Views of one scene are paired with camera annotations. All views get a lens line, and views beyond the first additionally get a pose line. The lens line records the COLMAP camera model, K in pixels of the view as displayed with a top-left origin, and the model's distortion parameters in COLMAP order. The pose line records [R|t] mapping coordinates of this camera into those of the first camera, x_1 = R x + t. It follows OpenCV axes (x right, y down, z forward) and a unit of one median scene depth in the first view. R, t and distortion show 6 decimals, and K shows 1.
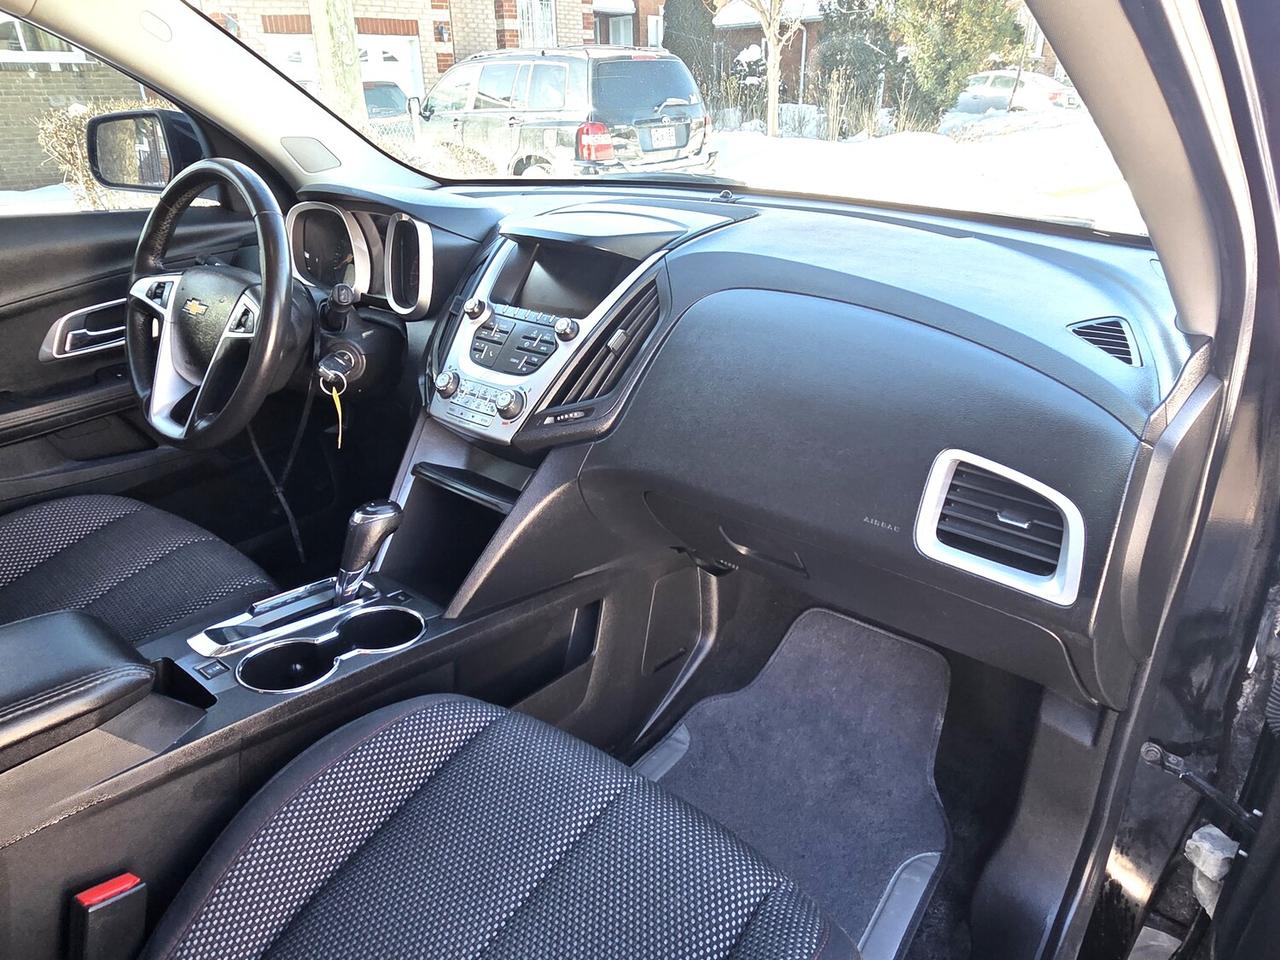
lens RADIAL K [[820.8, 0, 640.3], [0, 820.8, 474.6], [0, 0, 1]] dist [-0.000116, 0.000312]
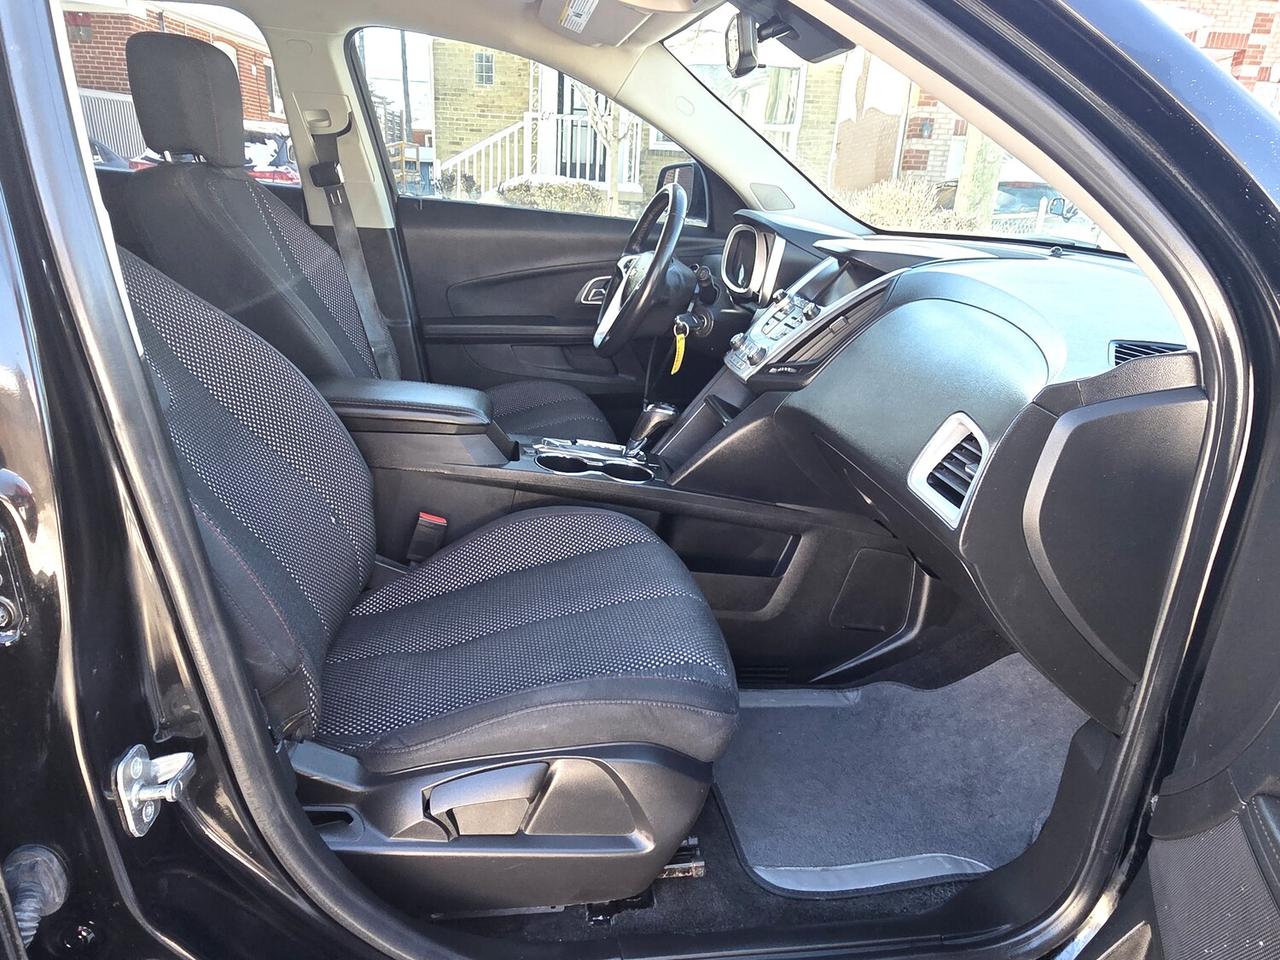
lens RADIAL K [[820.8, 0, 641.4], [0, 820.8, 479.3], [0, 0, 1]] dist [-0.000116, 0.000312]
pose [[0.733982, 0.276794, -0.620206, 0.521748], [-0.338521, 0.940762, 0.019234, 0.127479], [0.588790, 0.195835, 0.784203, -0.143158]]
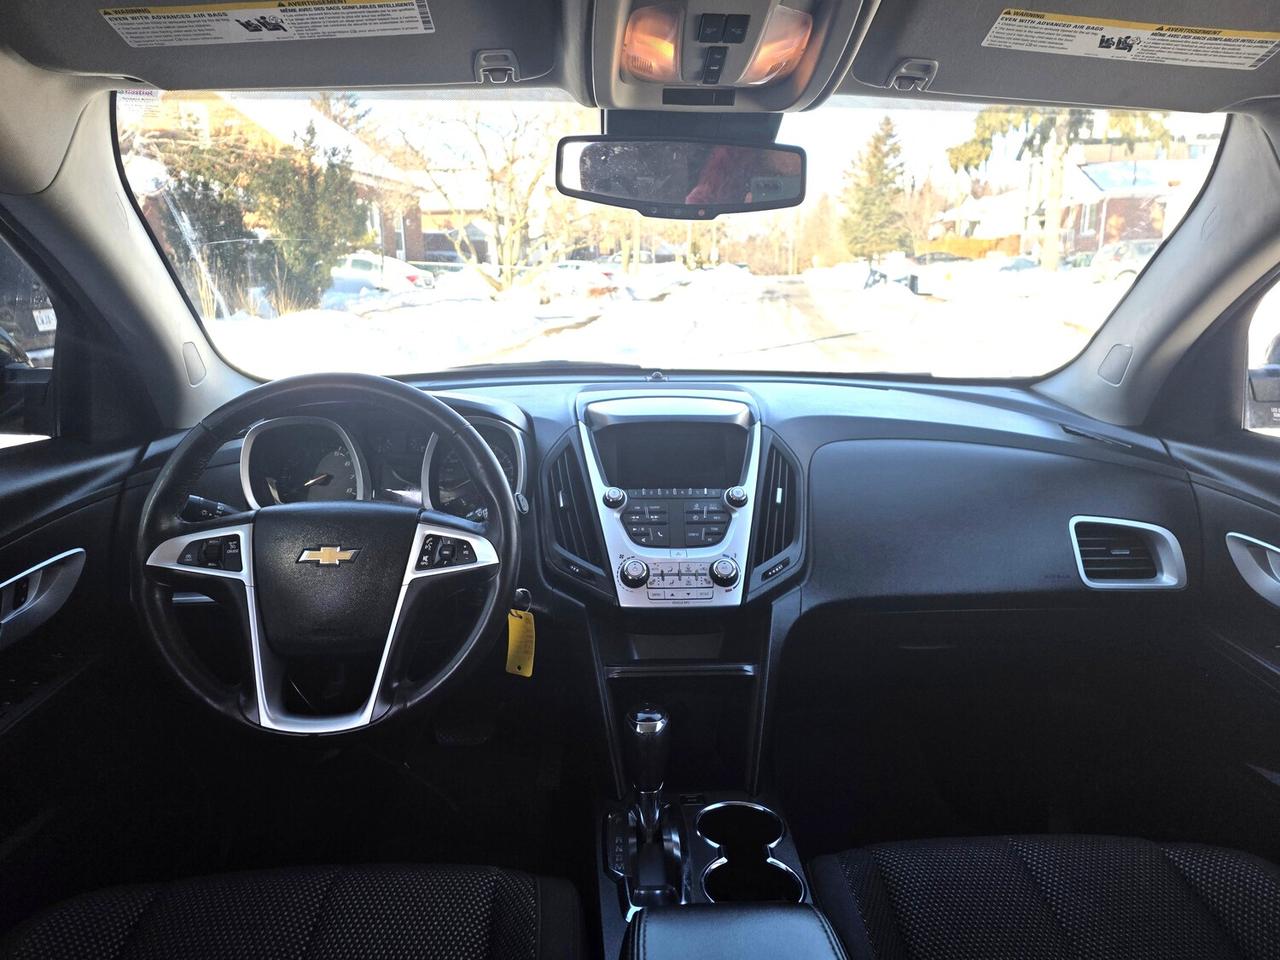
lens RADIAL K [[879.3, 0, 640.7], [0, 879.3, 482.7], [0, 0, 1]] dist [0.008557, 0.000567]
pose [[0.735553, -0.142928, 0.662218, -0.830604], [0.271362, 0.957809, -0.094686, -0.100153], [-0.620745, 0.249348, 0.743305, 0.158076]]
